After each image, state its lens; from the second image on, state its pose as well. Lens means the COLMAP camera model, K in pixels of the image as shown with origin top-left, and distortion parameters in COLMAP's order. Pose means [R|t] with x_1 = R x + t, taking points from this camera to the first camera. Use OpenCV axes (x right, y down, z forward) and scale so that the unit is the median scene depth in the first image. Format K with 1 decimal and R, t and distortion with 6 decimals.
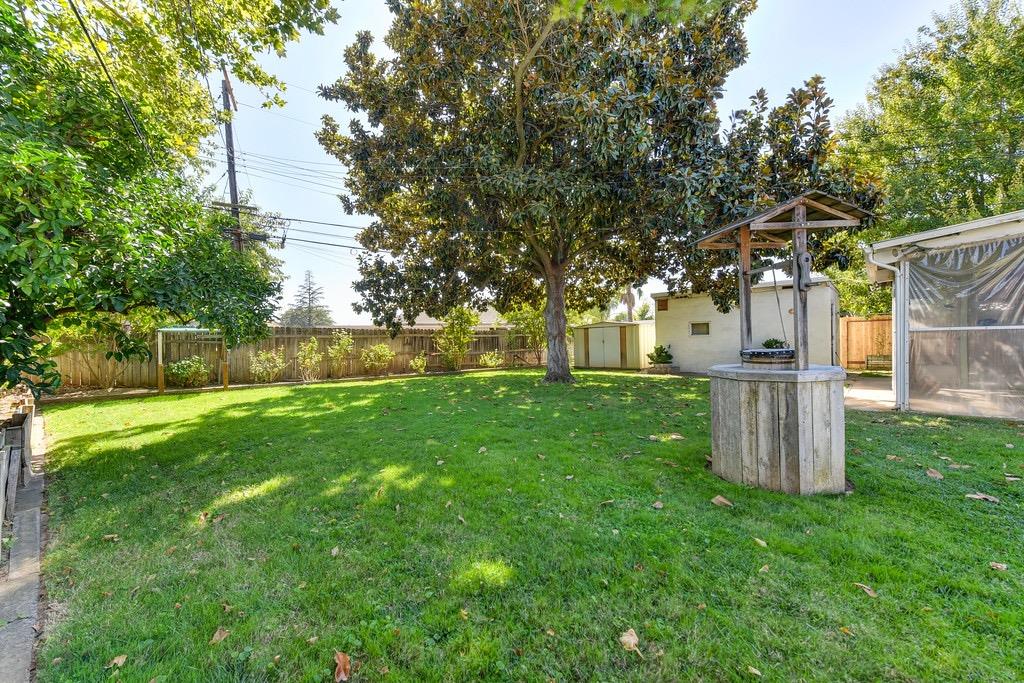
lens RADIAL K [[405.7, 0, 510.0], [0, 405.7, 344.3], [0, 0, 1]] dist [0.004876, -0.000456]
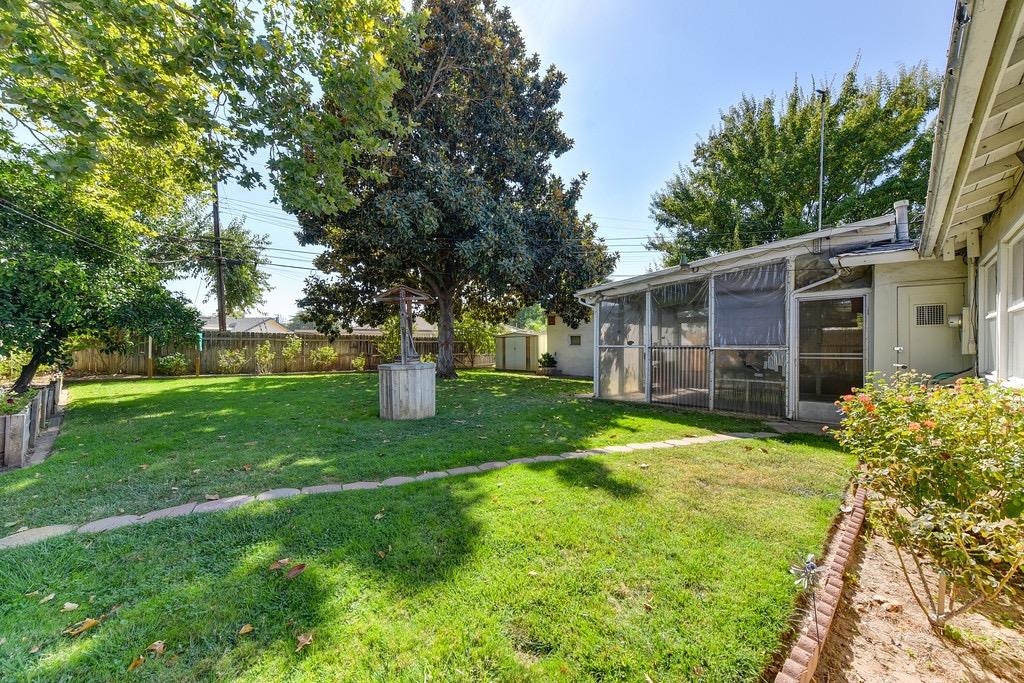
lens RADIAL K [[405.7, 0, 510.0], [0, 405.7, 344.3], [0, 0, 1]] dist [0.004876, -0.000456]
pose [[0.999041, 0.021846, -0.037936, 0.365245], [-0.022241, 0.999703, -0.010008, -0.010023], [0.037707, 0.010842, 0.999230, -0.302241]]
